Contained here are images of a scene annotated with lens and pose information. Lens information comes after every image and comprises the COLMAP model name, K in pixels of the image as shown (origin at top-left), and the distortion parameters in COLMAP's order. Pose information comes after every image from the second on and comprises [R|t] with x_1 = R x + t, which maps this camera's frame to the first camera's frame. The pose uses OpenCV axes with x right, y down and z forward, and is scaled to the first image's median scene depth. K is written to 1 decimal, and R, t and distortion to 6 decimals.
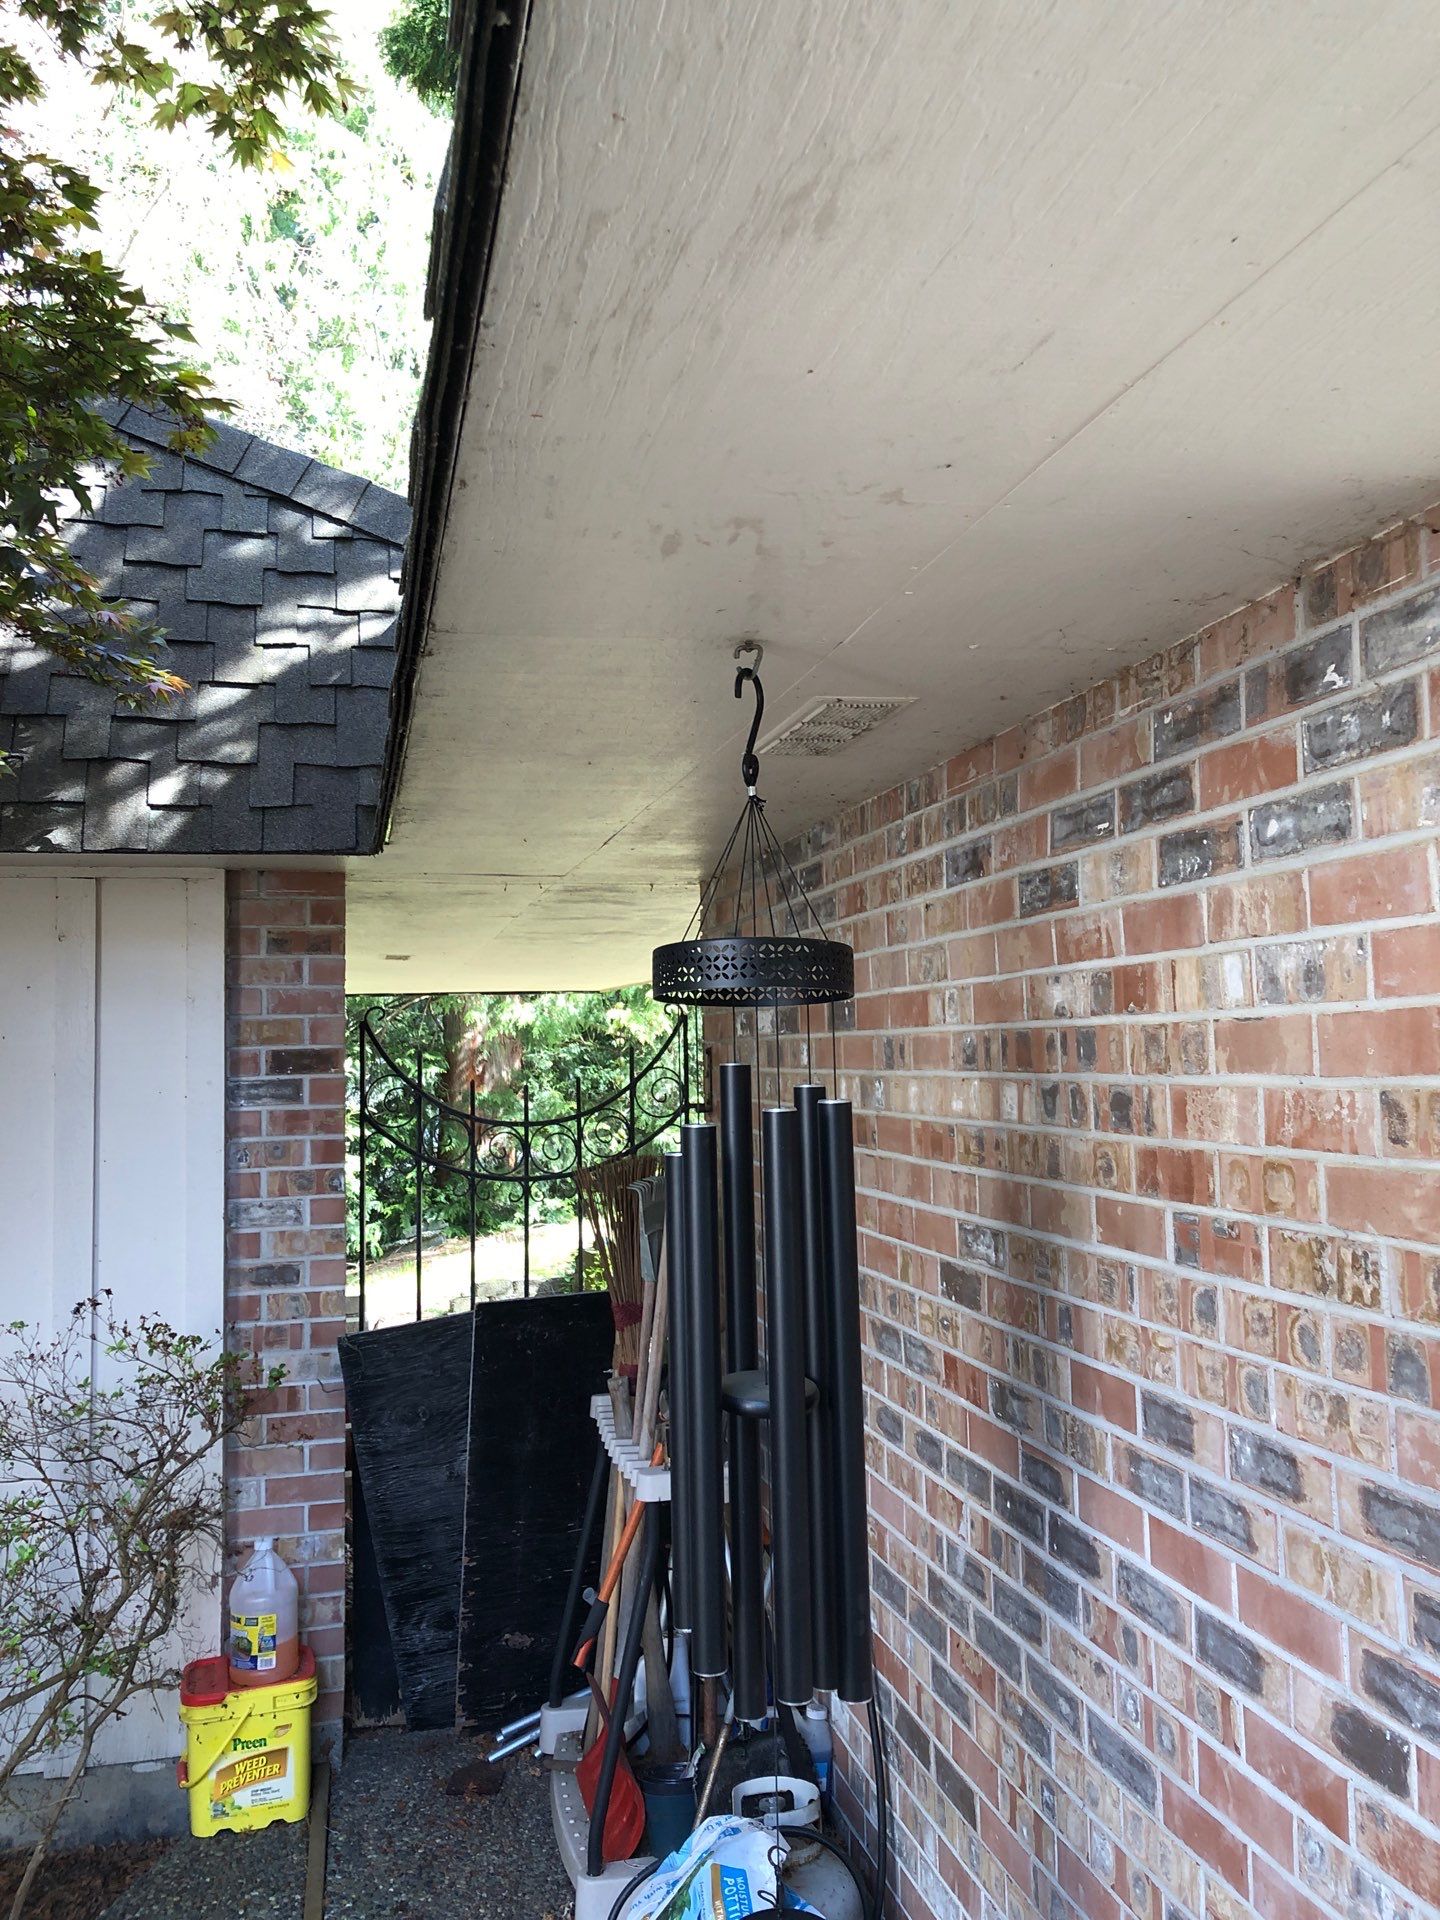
lens RADIAL K [[1561.5, 0, 711.3], [0, 1561.5, 958.4], [0, 0, 1]] dist [0.030469, -0.025088]
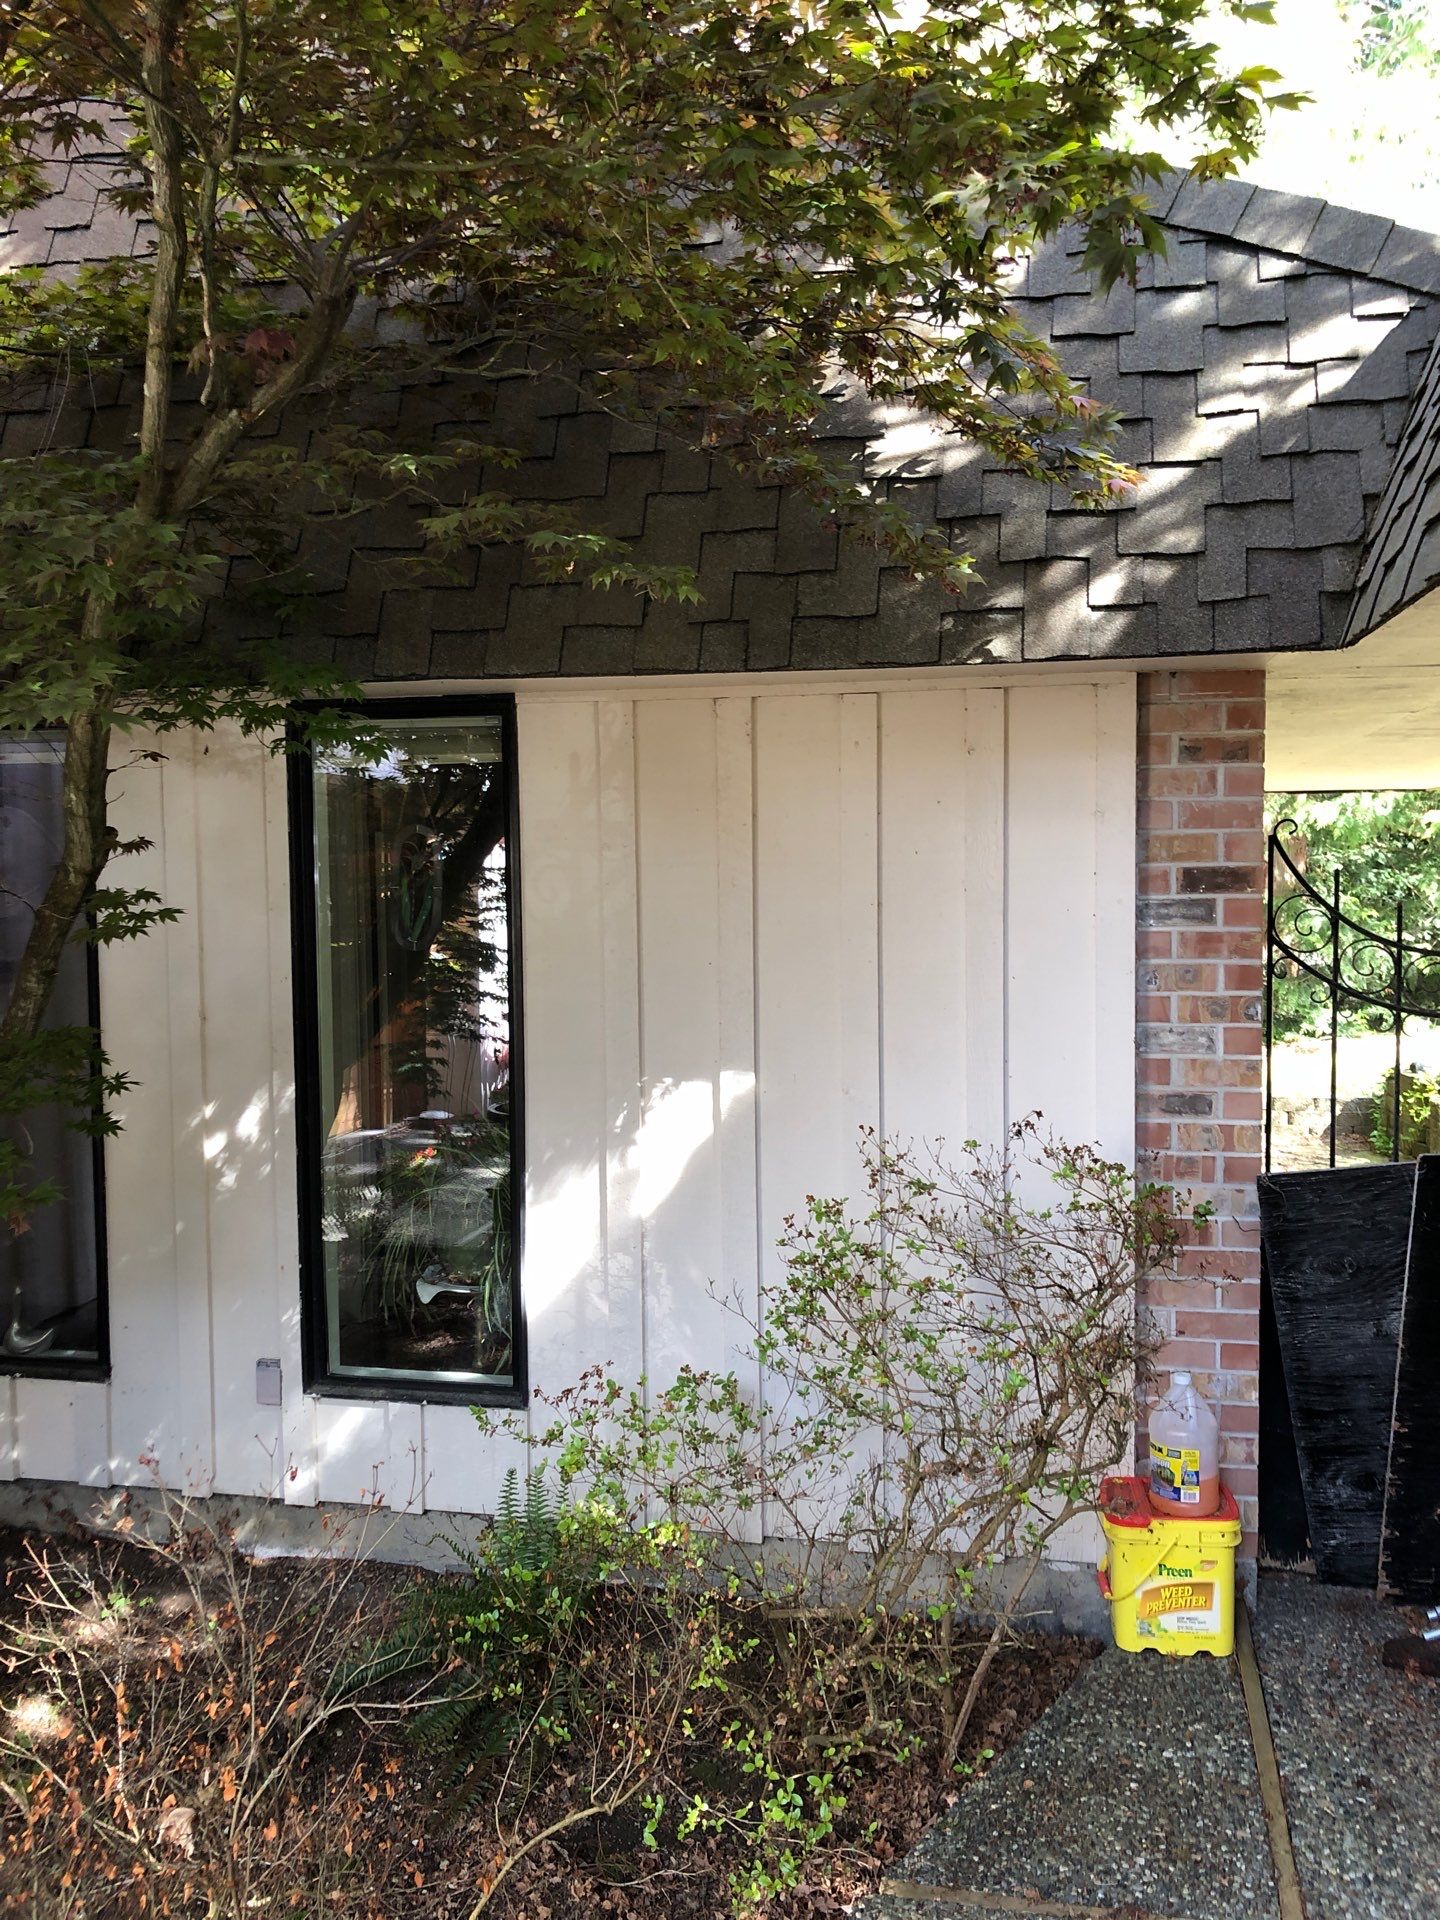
lens RADIAL K [[1561.5, 0, 755.8], [0, 1561.5, 970.7], [0, 0, 1]] dist [0.030469, -0.025088]
pose [[0.904777, 0.042579, -0.423751, -0.122855], [0.015991, 0.990891, 0.133710, -0.010097], [0.425585, -0.127754, 0.895855, 0.050687]]
